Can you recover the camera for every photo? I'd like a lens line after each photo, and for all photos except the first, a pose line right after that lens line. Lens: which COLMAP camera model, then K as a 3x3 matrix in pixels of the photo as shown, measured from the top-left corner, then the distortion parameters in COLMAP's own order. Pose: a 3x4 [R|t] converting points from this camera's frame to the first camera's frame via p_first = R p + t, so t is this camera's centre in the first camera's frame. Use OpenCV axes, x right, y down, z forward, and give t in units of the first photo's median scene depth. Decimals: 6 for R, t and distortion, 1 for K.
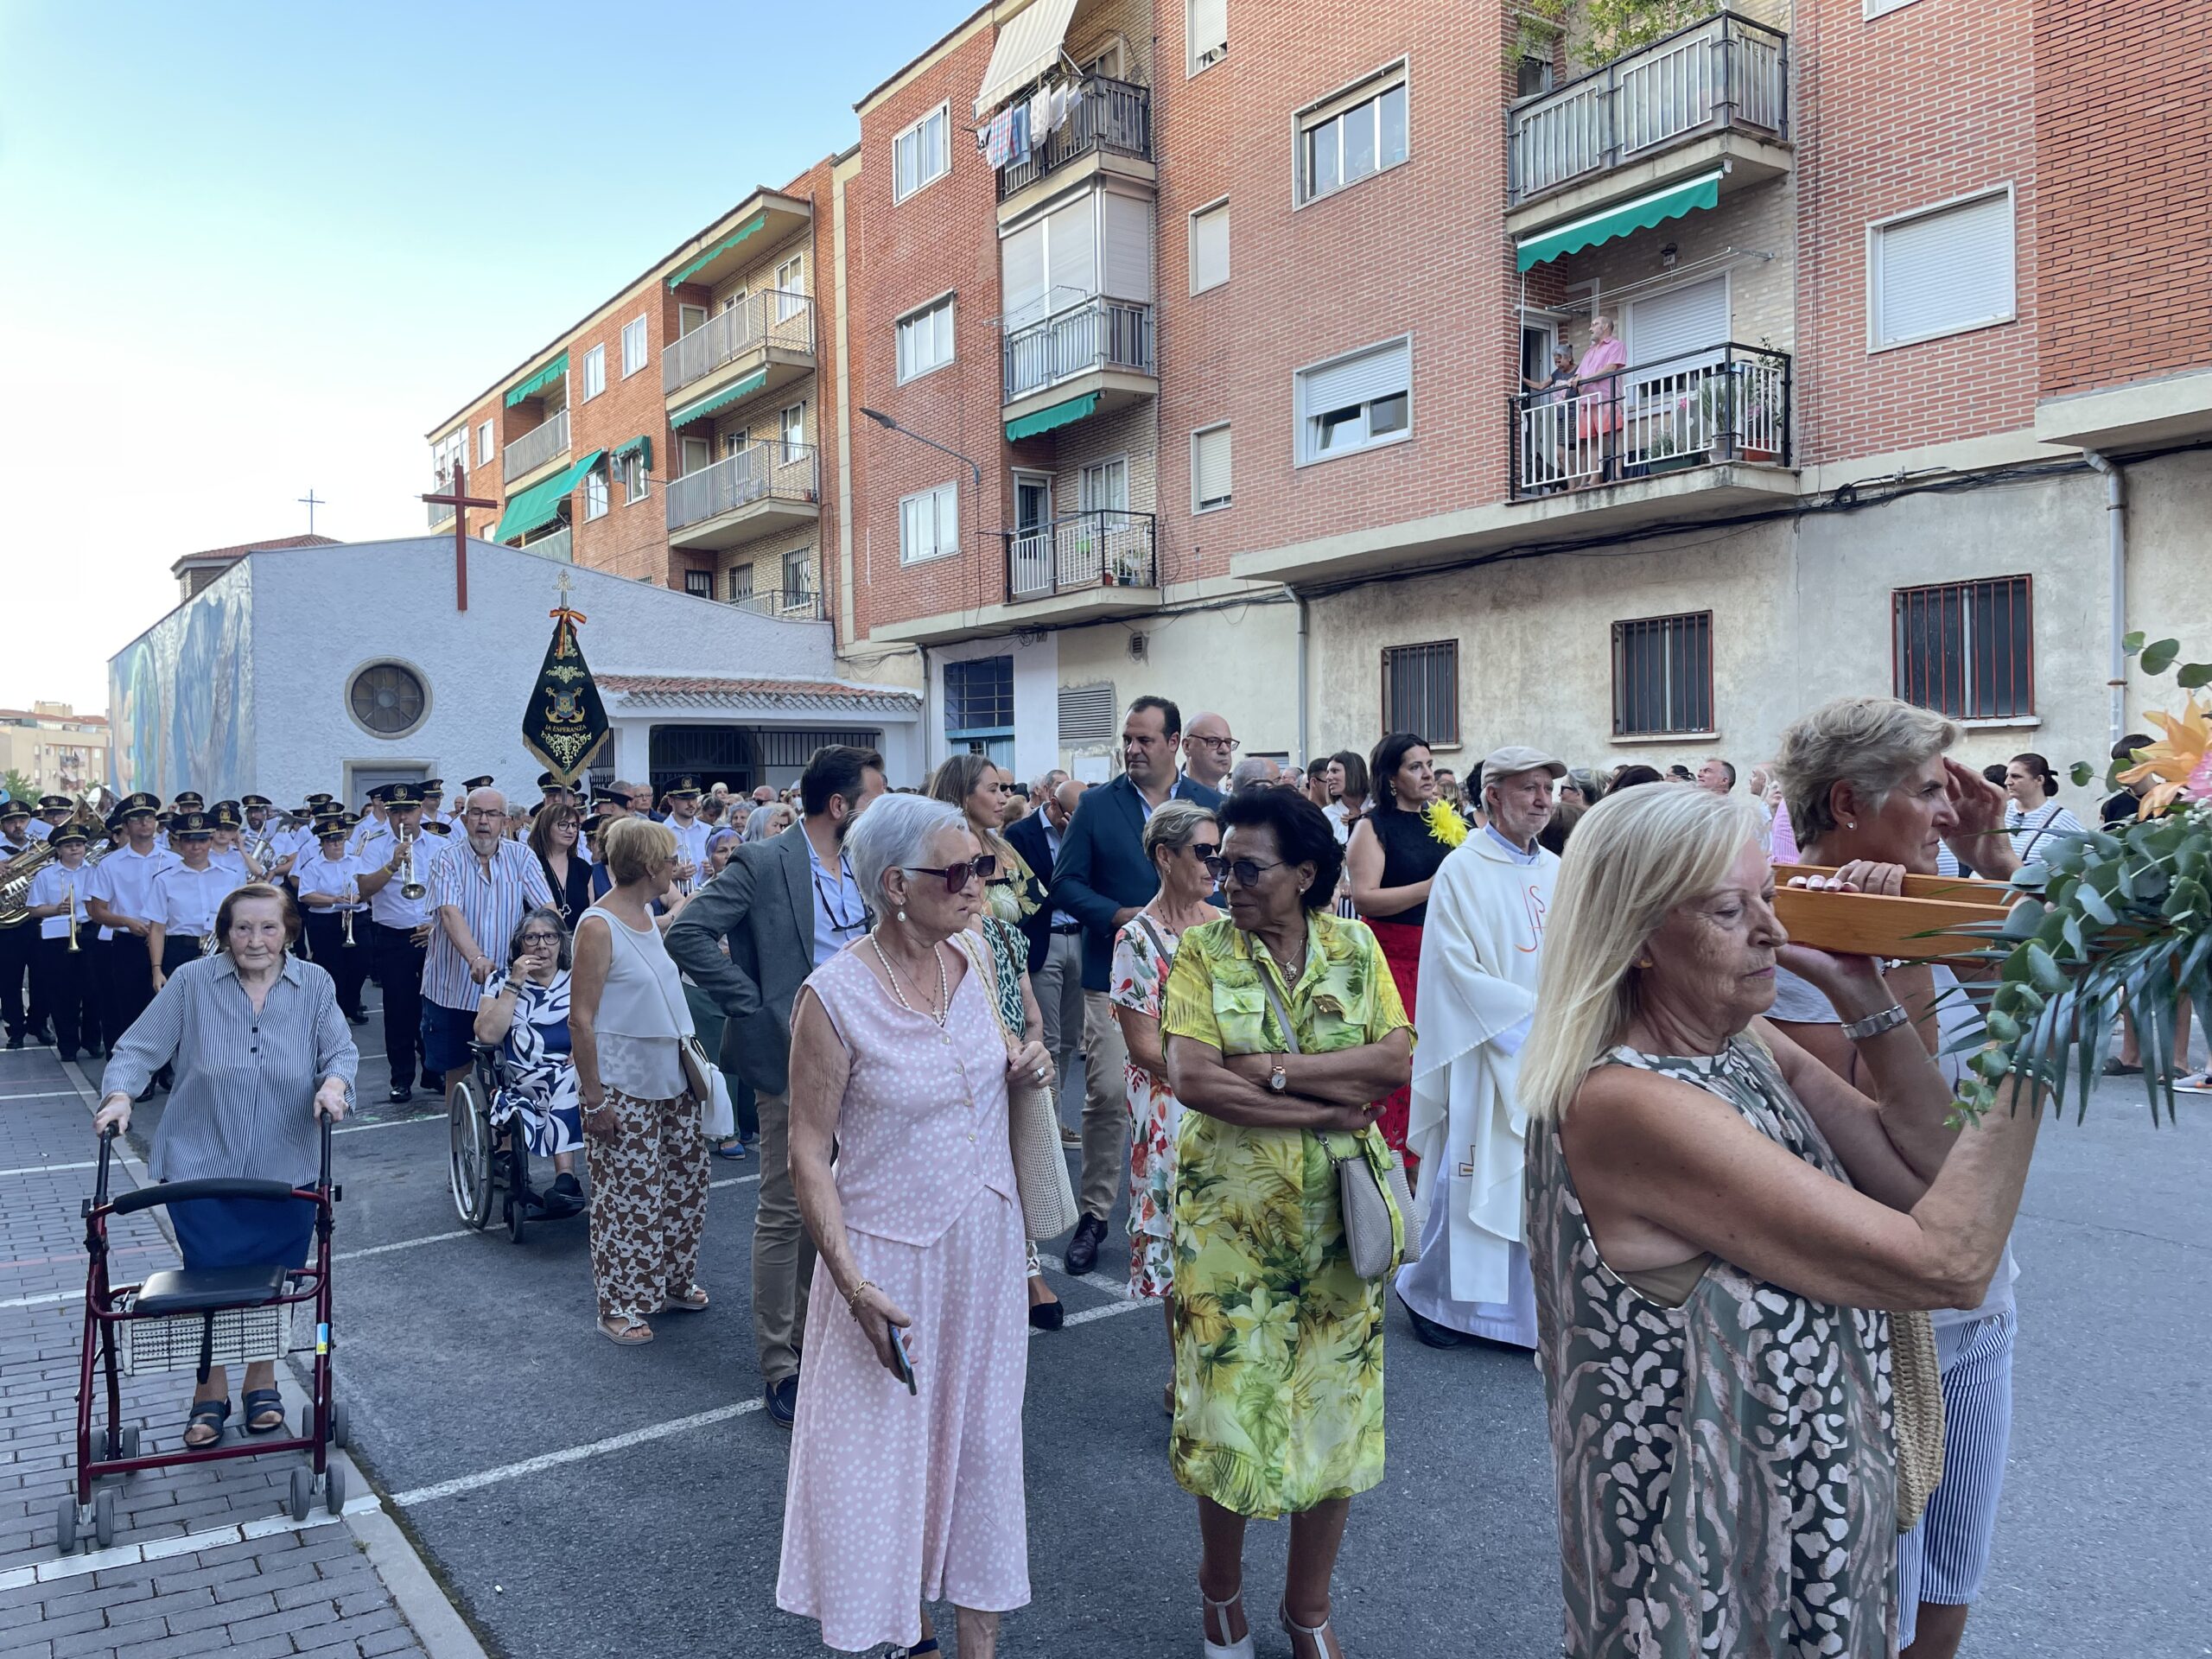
lens RADIAL K [[1674.8, 0, 1101.1], [0, 1674.8, 803.8], [0, 0, 1]] dist [0.086012, -0.119063]
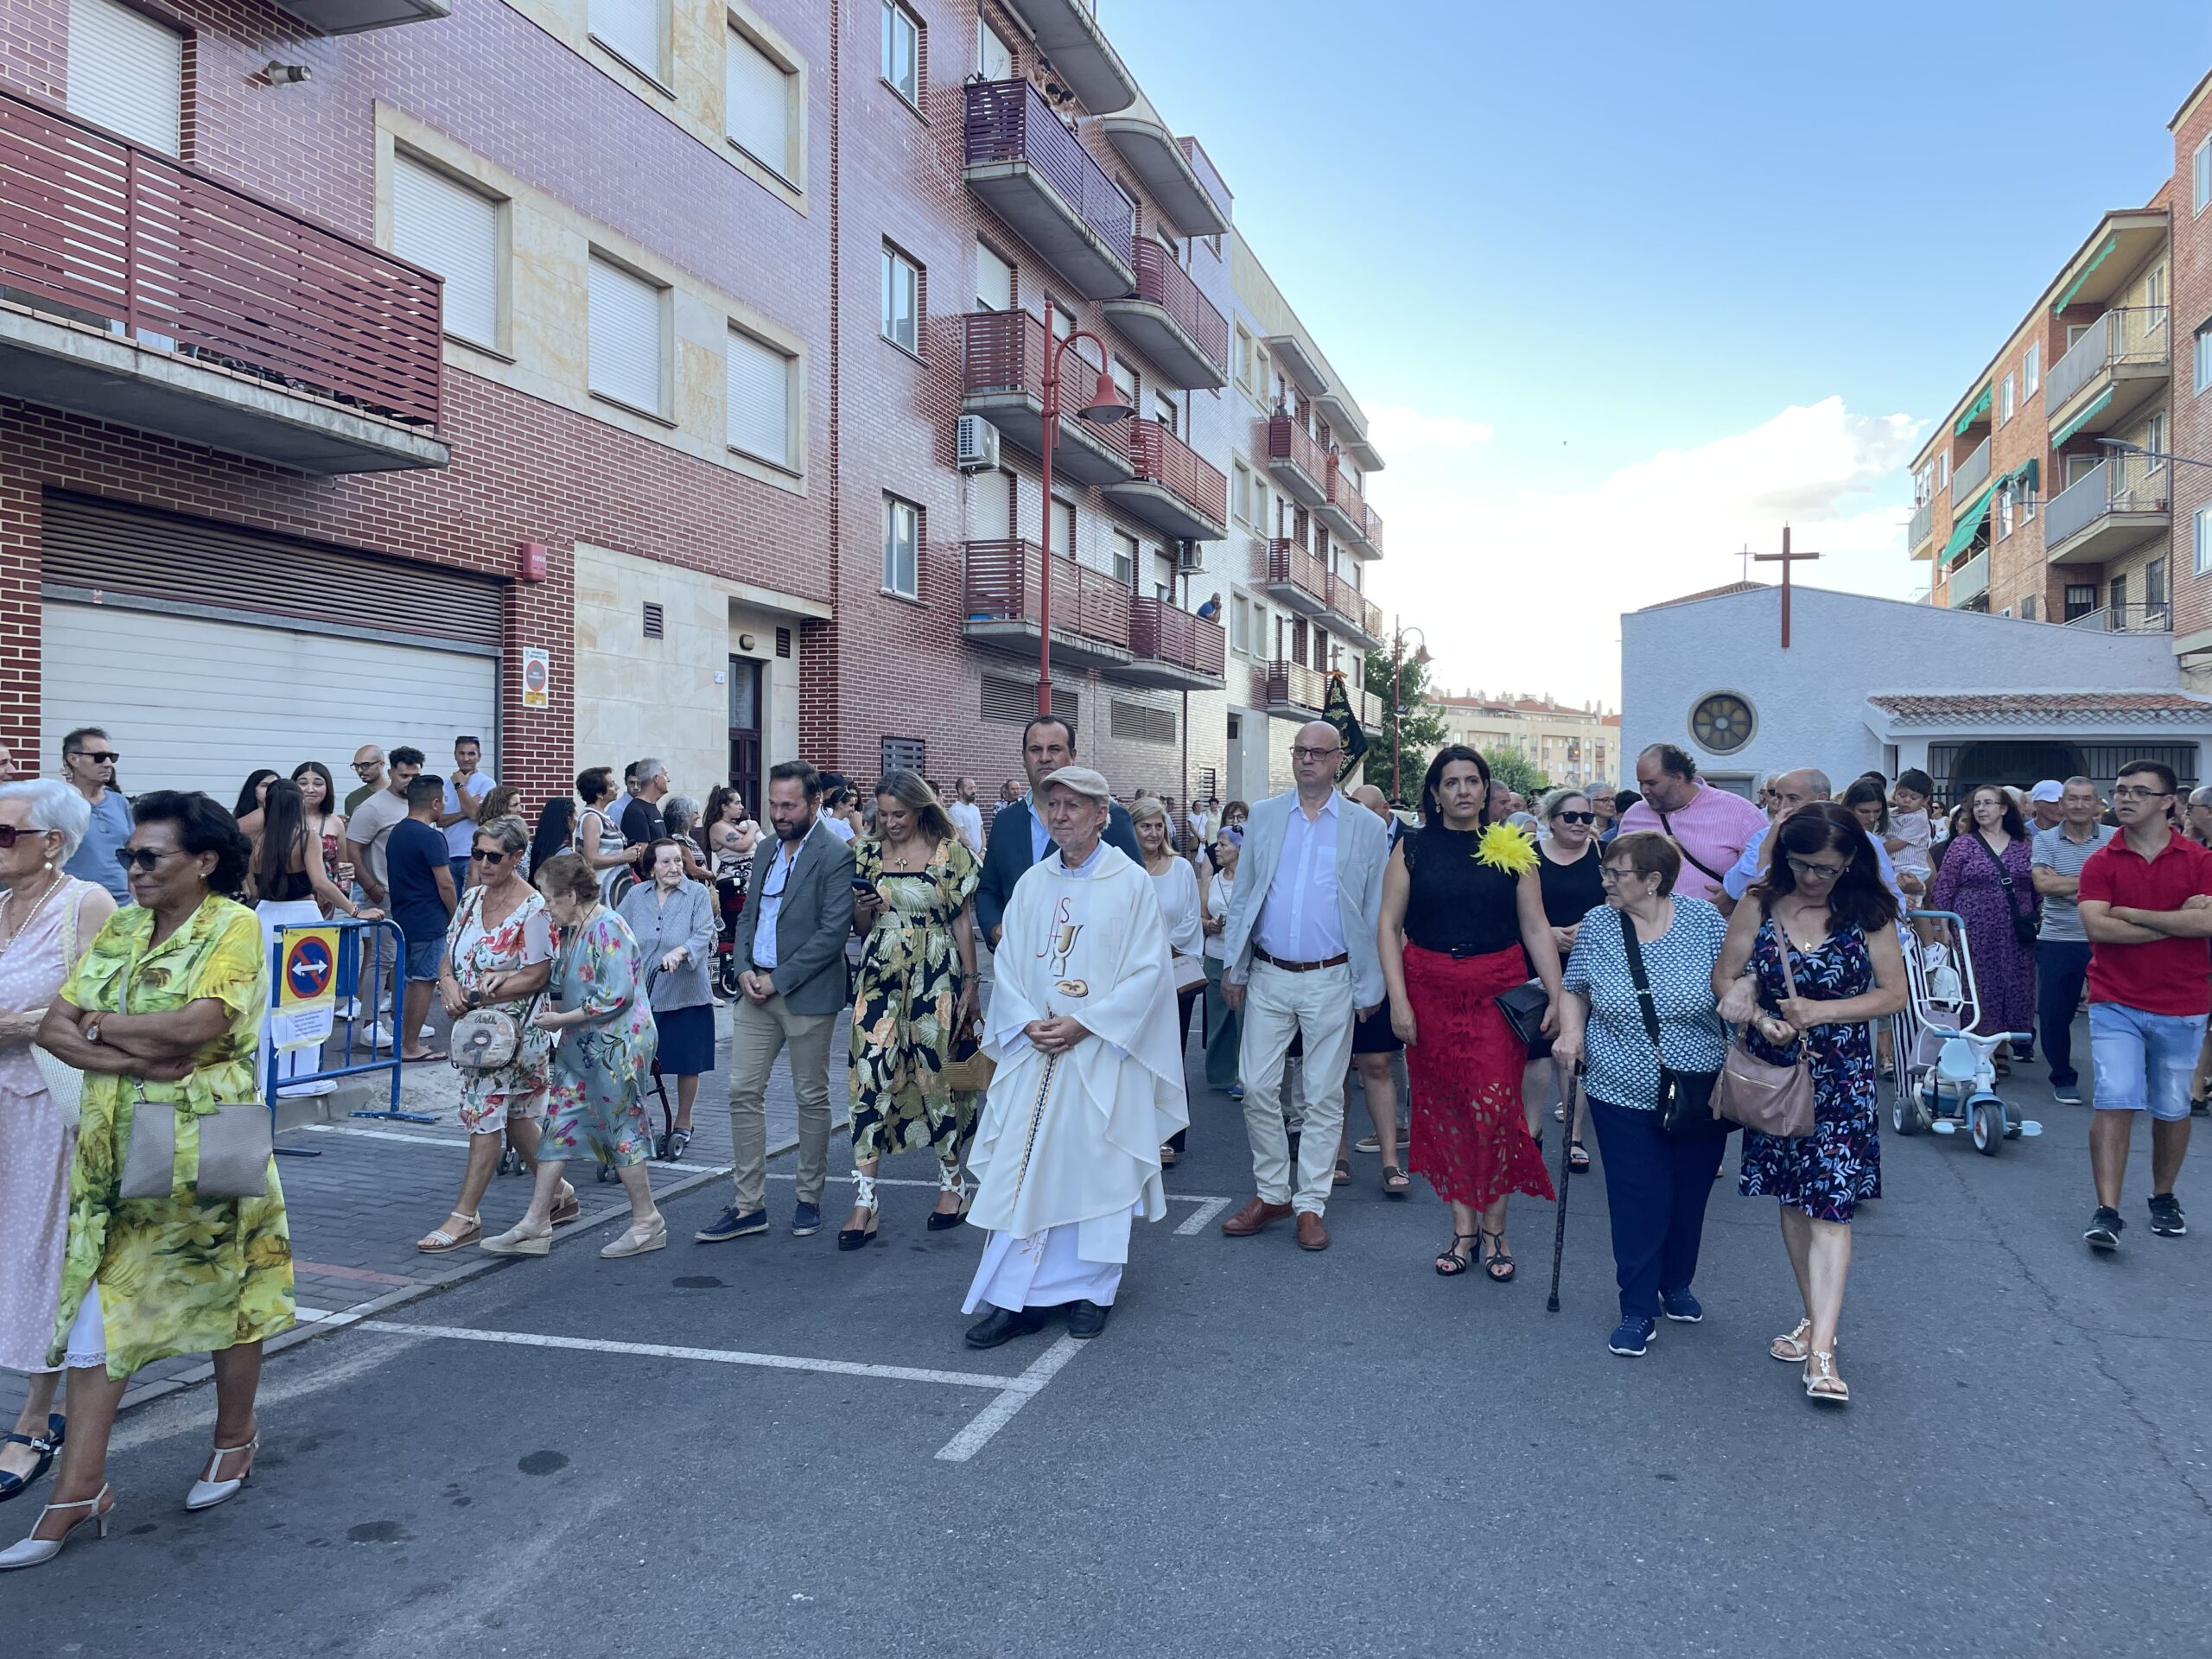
lens RADIAL K [[1675.7, 0, 1089.5], [0, 1675.7, 804.1], [0, 0, 1]] dist [0.085916, -0.116305]
pose [[0.604659, 0.021202, -0.796203, 0.273939], [-0.022207, 0.999706, 0.009757, -0.003893], [0.796175, 0.011781, 0.604952, -0.114676]]
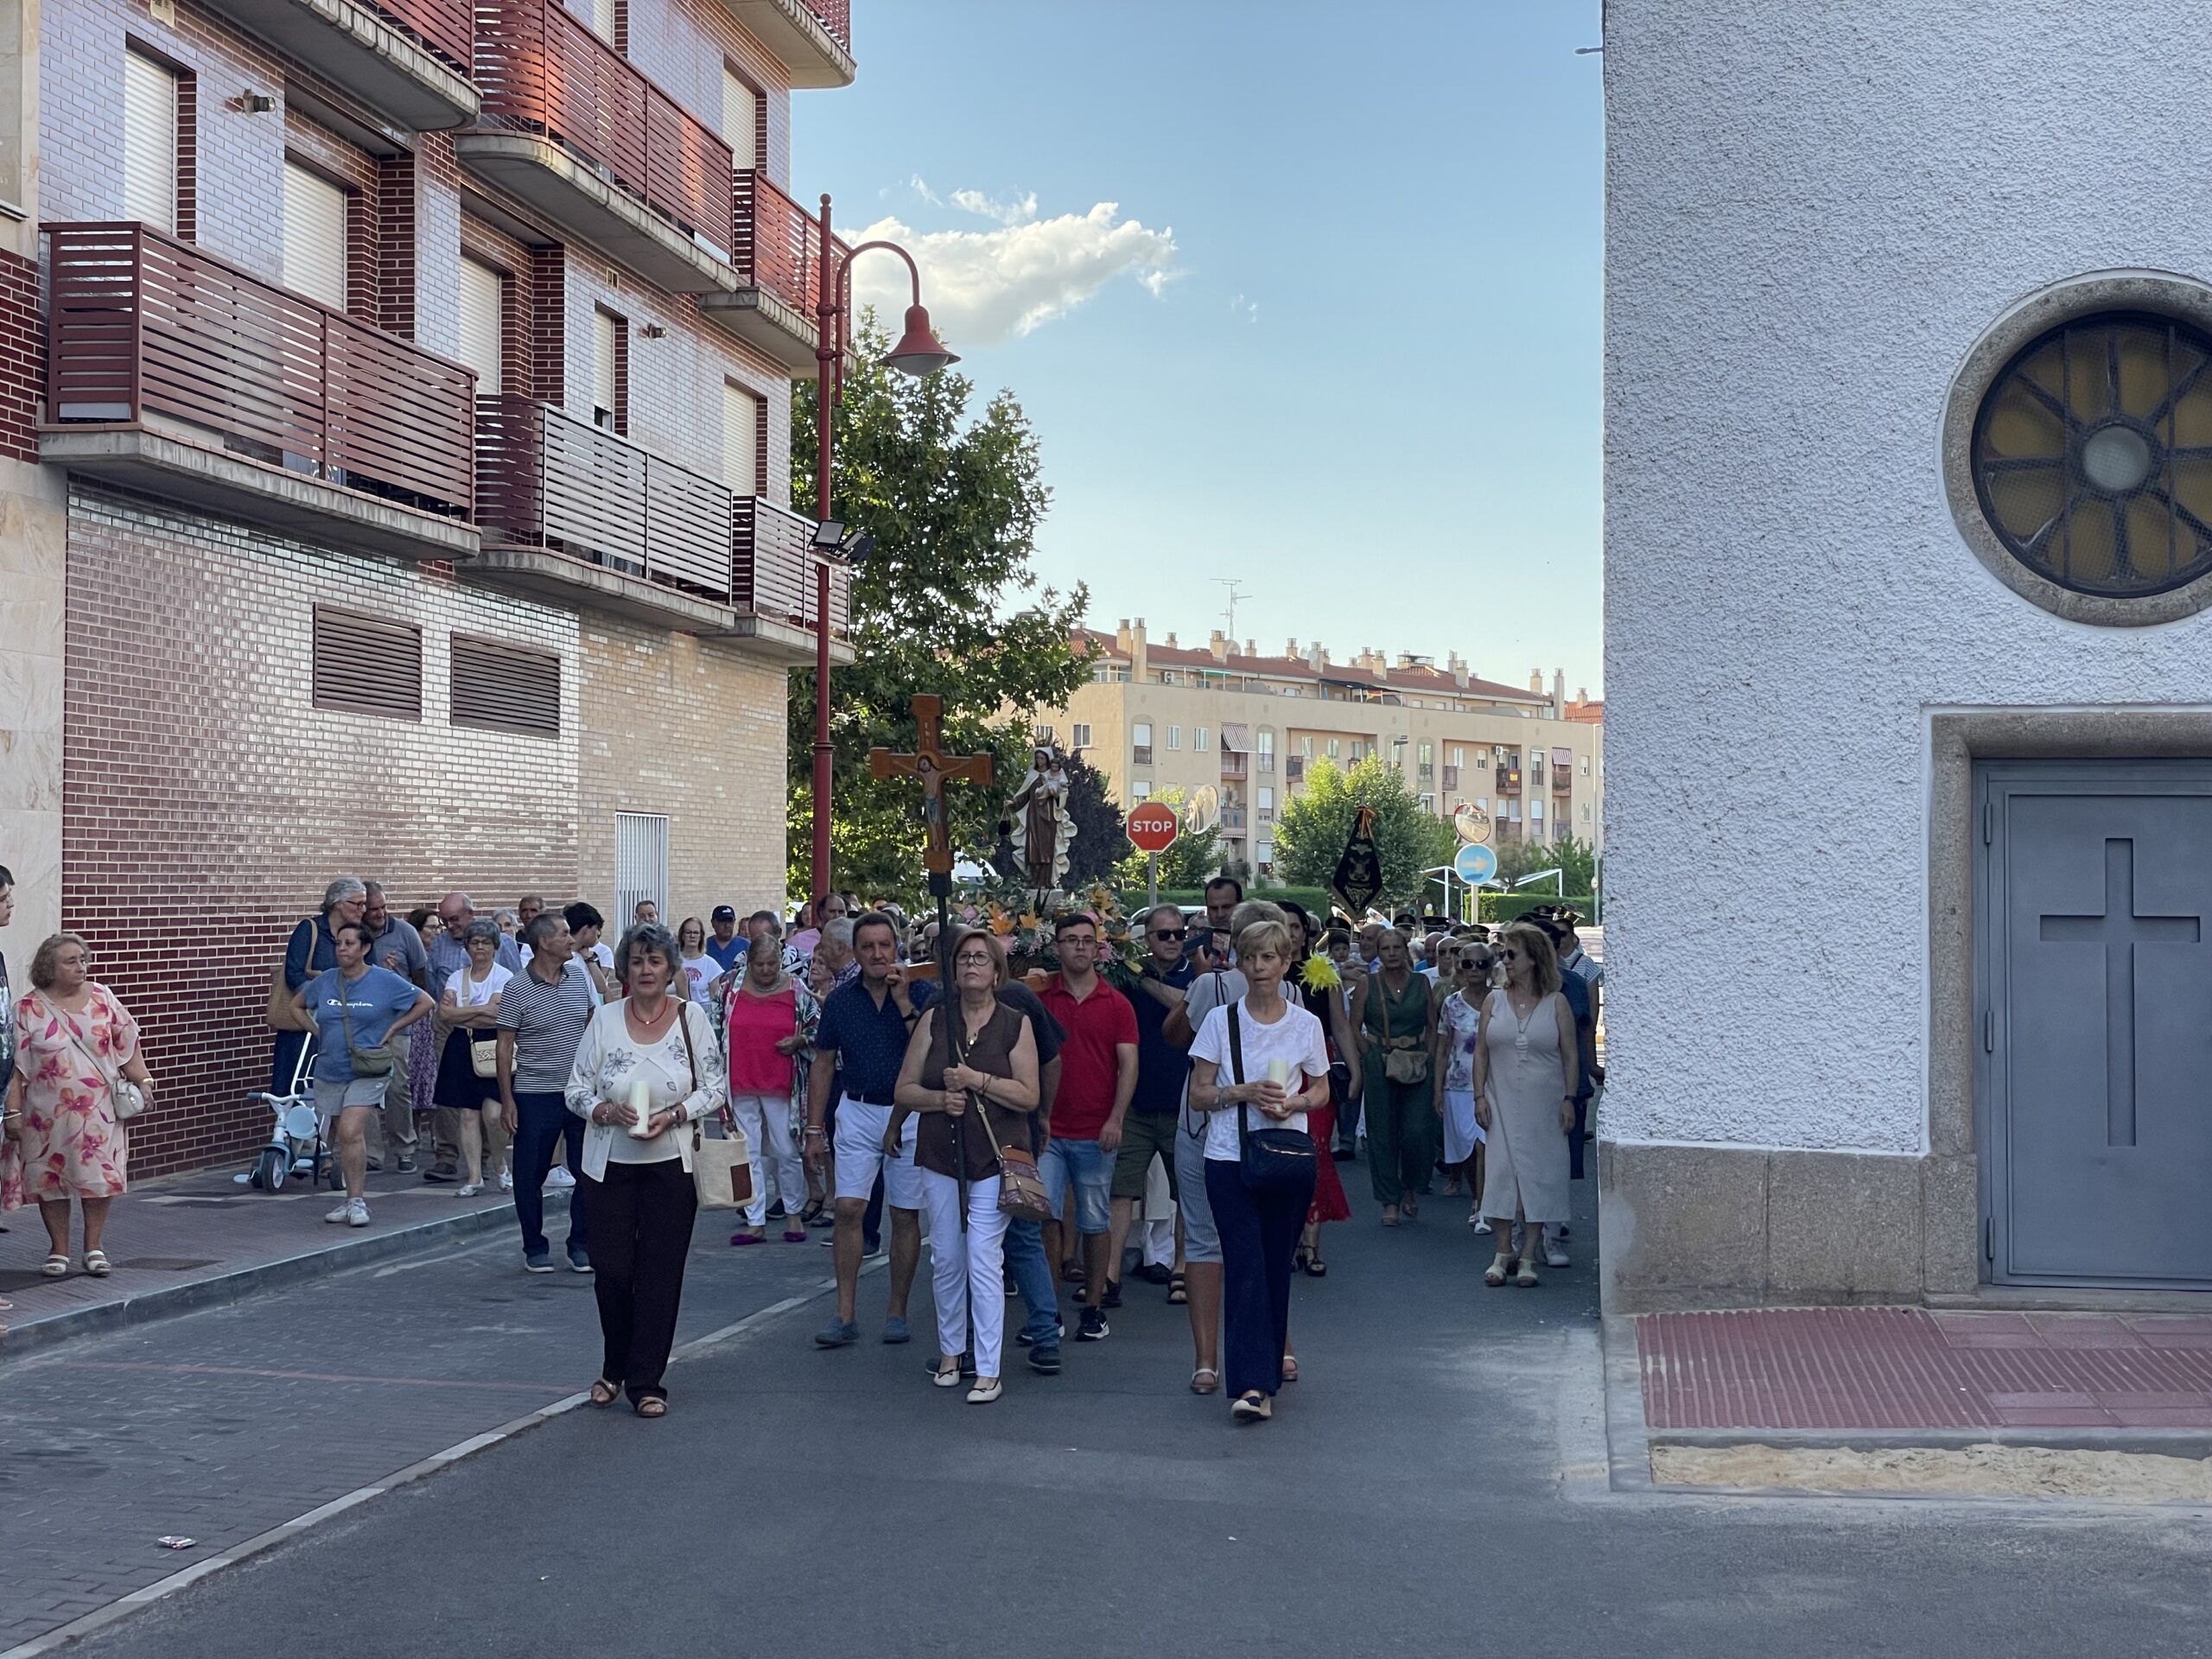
lens RADIAL K [[3316.4, 0, 1127.7], [0, 3316.4, 790.1], [0, 0, 1]] dist [0.127356, -0.085837]
pose [[0.725713, -0.001451, -0.687996, -0.189521], [-0.020265, 0.999519, -0.023484, -0.001296], [0.687699, 0.030985, 0.725335, 0.536224]]
